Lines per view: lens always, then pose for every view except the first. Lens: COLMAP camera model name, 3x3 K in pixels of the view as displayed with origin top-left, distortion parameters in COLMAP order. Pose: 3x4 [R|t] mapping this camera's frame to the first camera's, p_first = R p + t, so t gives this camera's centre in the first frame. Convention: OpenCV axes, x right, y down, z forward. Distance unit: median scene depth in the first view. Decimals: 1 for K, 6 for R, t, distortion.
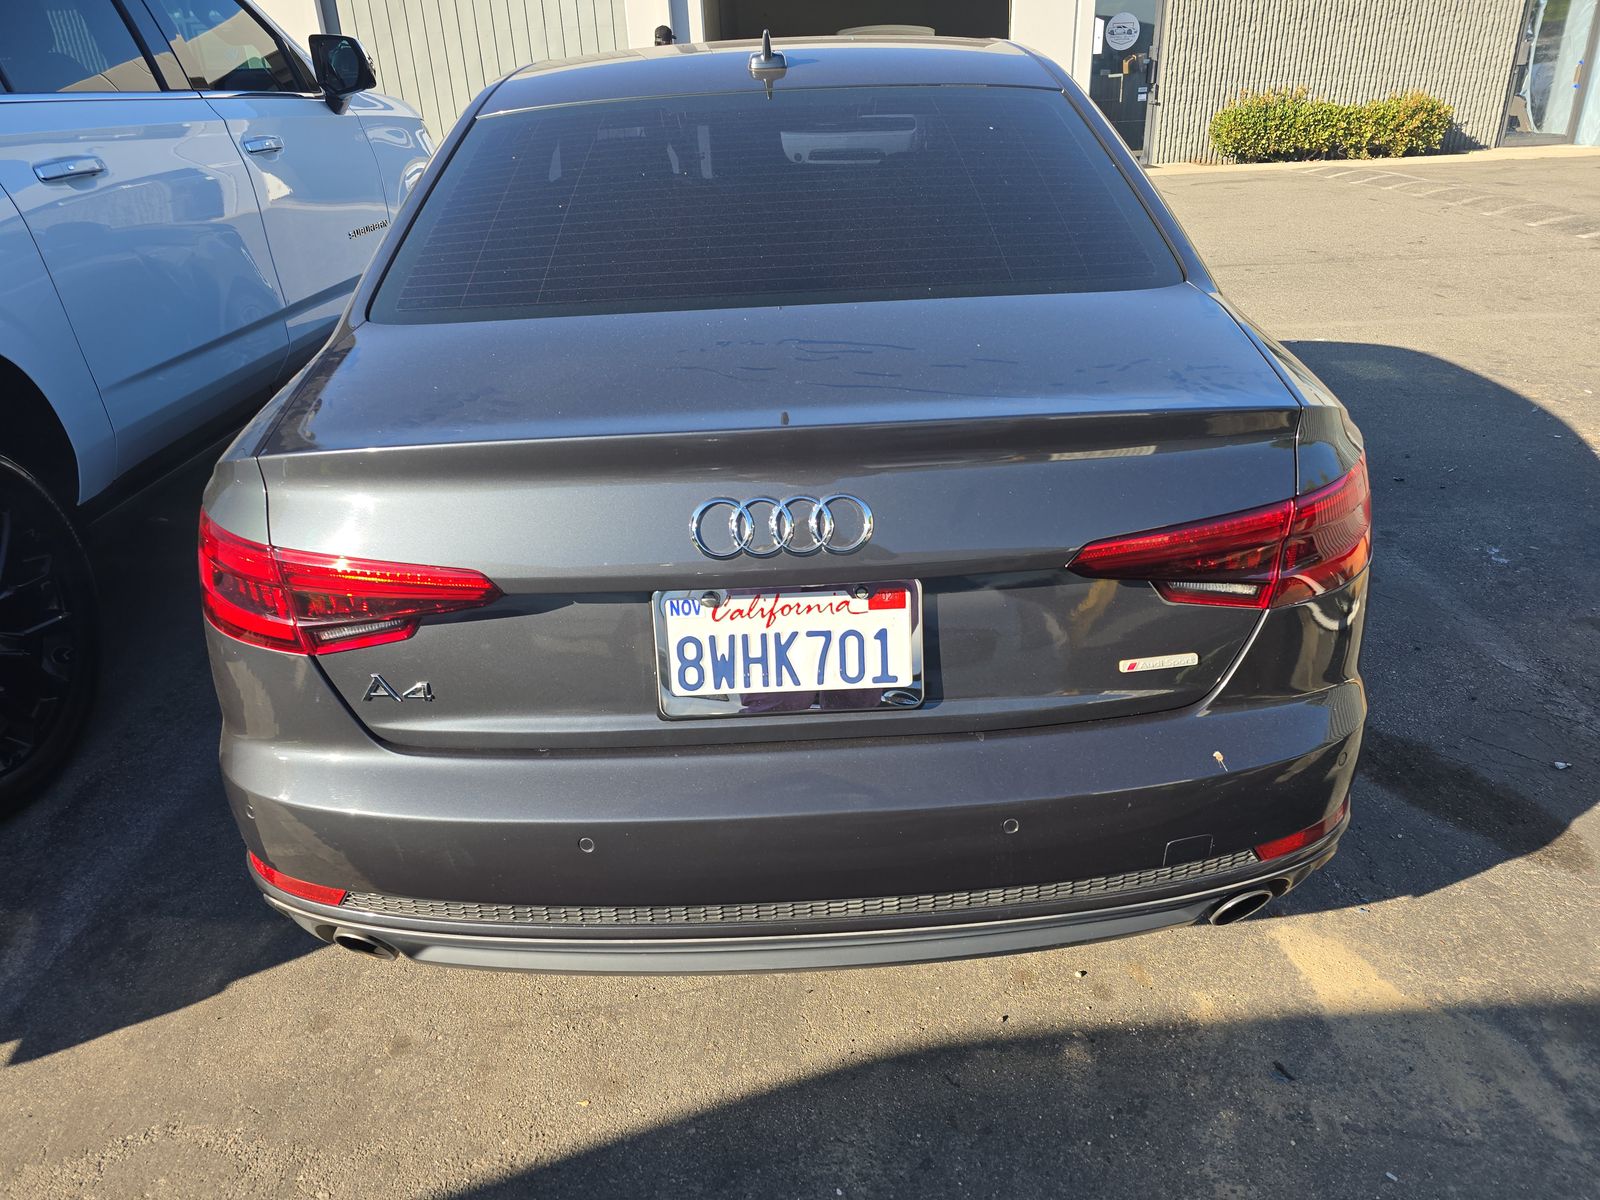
lens RADIAL K [[1038.3, 0, 800.0], [0, 1038.3, 600.0], [0, 0, 1]] dist [0.046032, -0.035464]
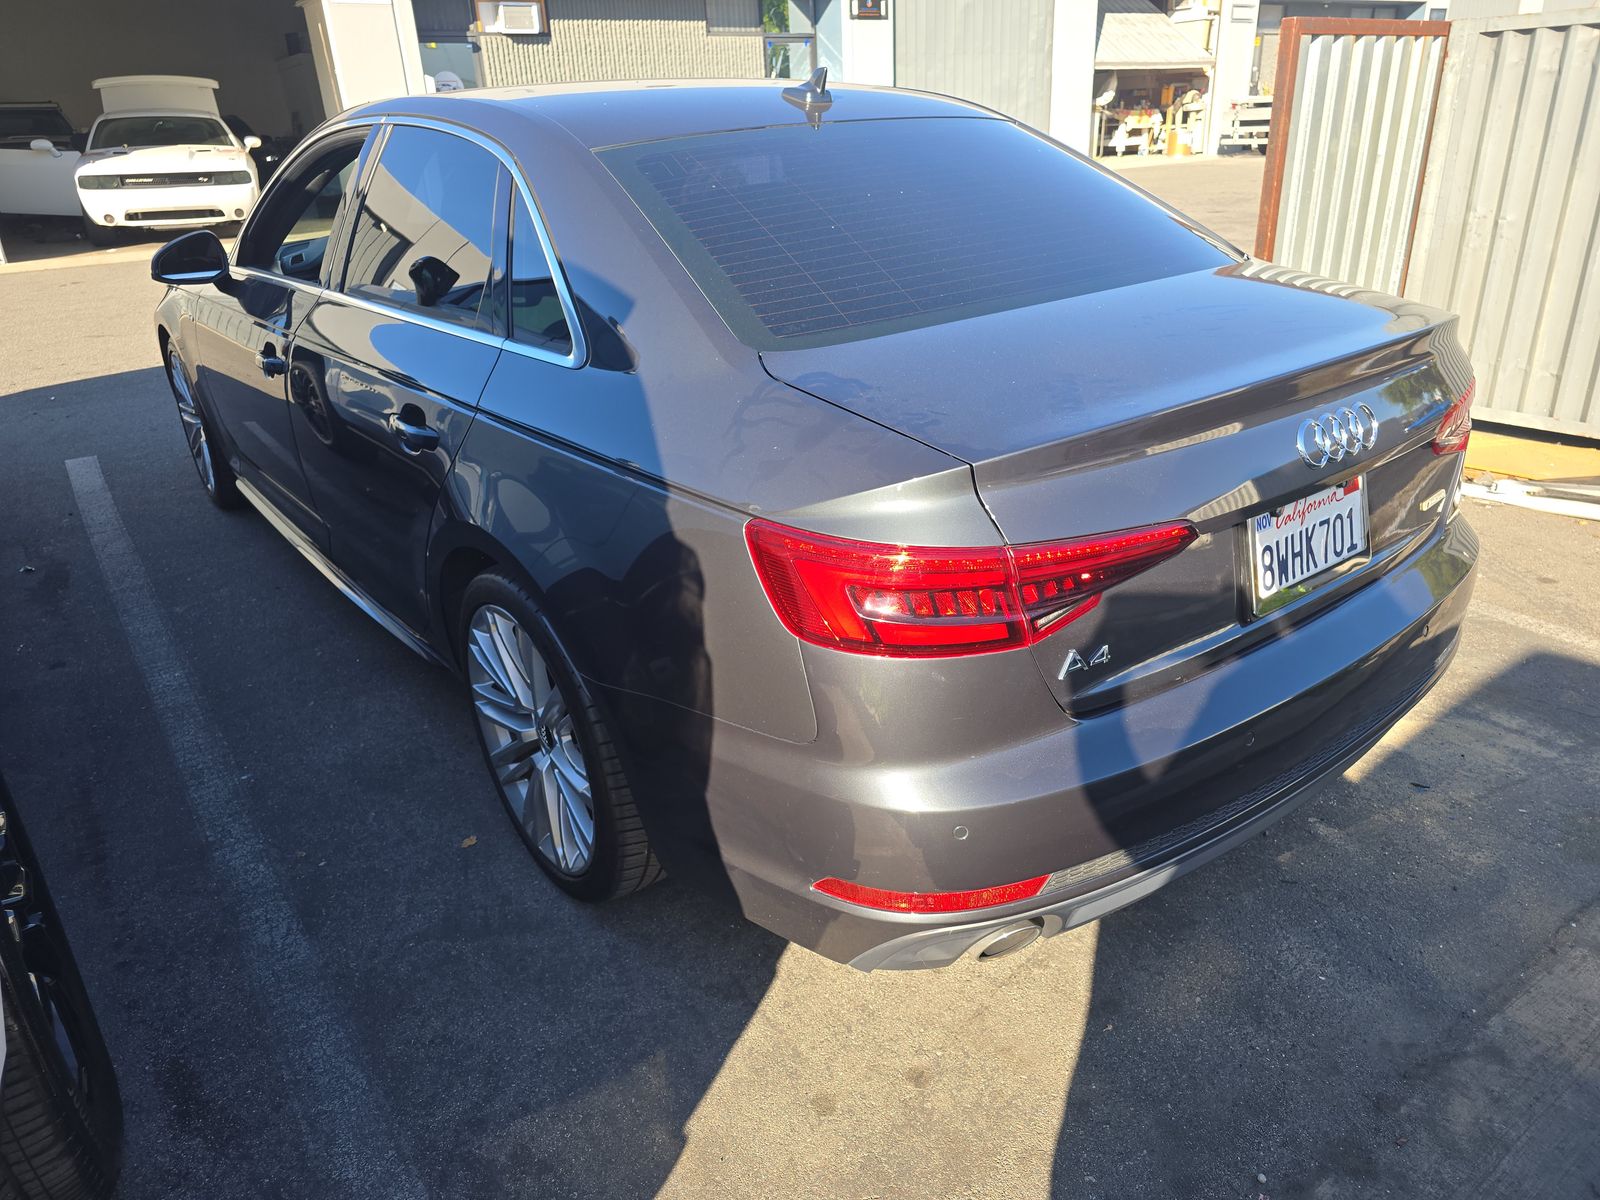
lens RADIAL K [[1038.3, 0, 800.0], [0, 1038.3, 600.0], [0, 0, 1]] dist [0.046032, -0.035464]
pose [[0.809628, -0.236020, 0.537398, -1.011471], [0.260231, 0.965023, 0.031771, -0.069947], [-0.526100, 0.114125, 0.842730, 0.217217]]
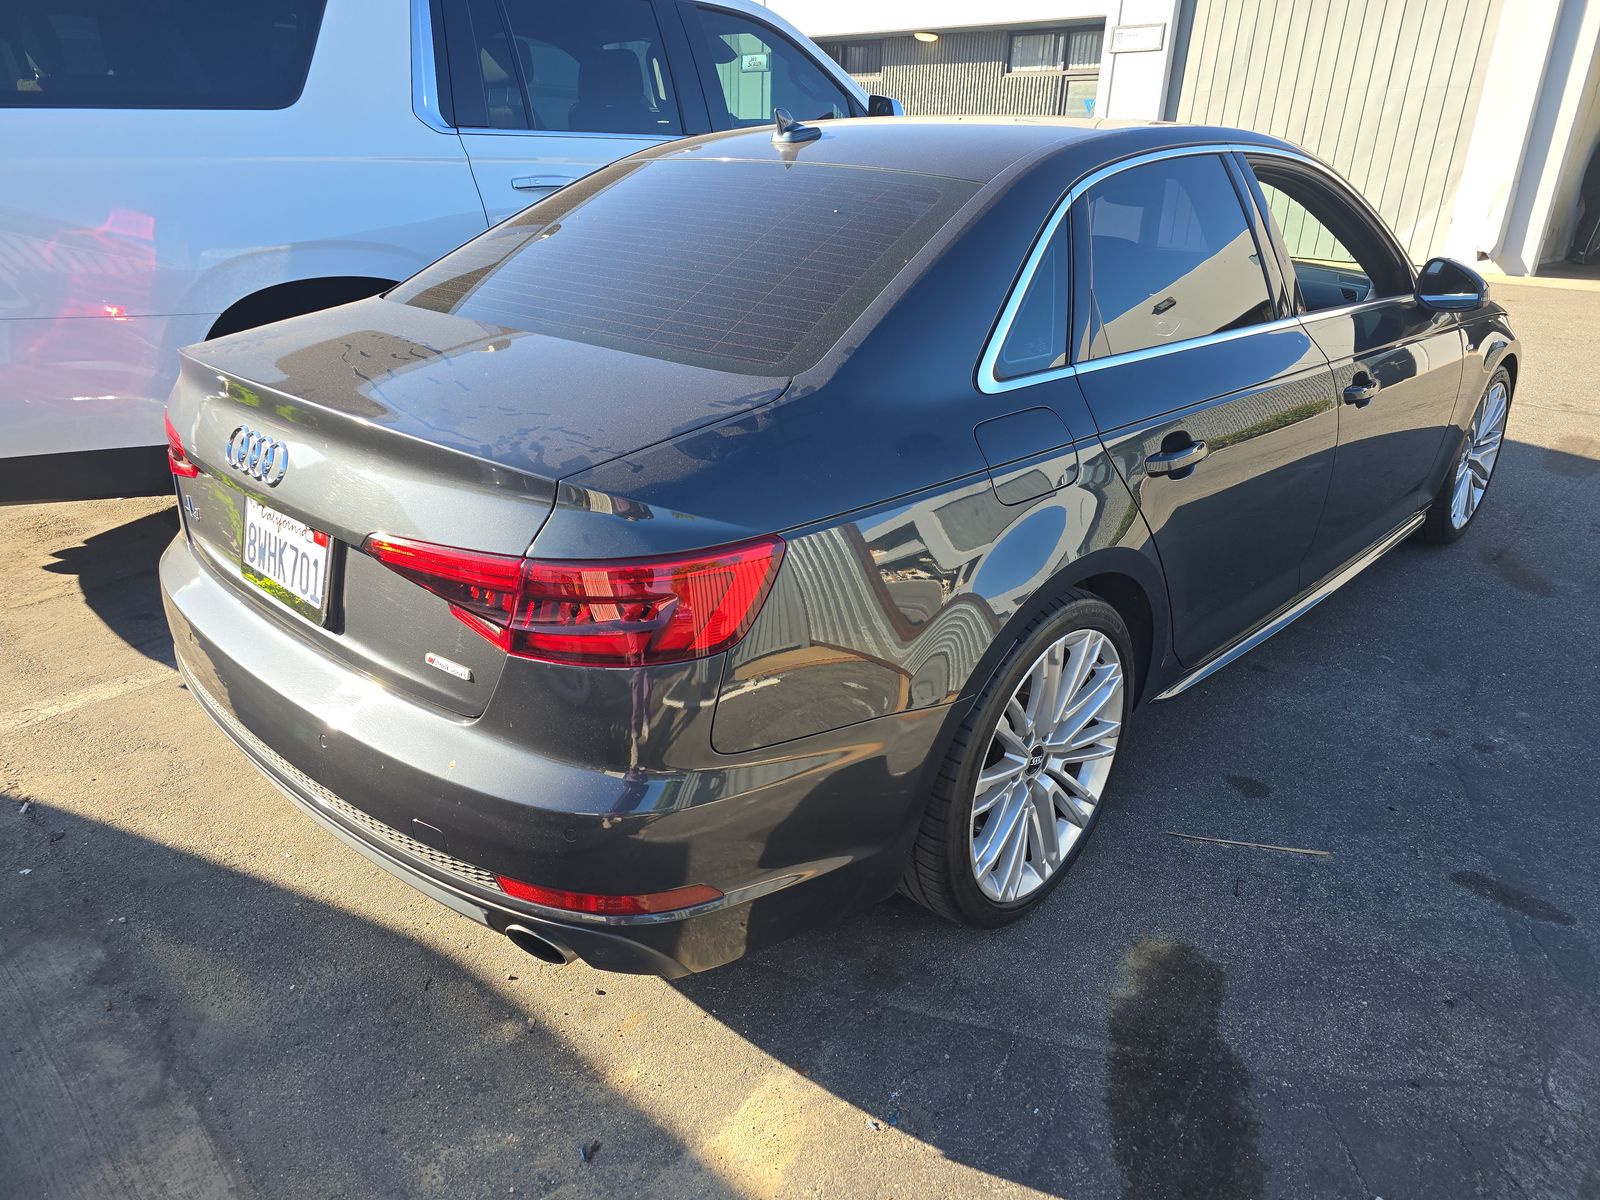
lens RADIAL K [[1038.3, 0, 800.0], [0, 1038.3, 600.0], [0, 0, 1]] dist [0.046032, -0.035464]
pose [[0.723883, 0.316935, -0.612818, 1.114526], [-0.343519, 0.935881, 0.078238, -0.195683], [0.598321, 0.153879, 0.786342, 0.277378]]
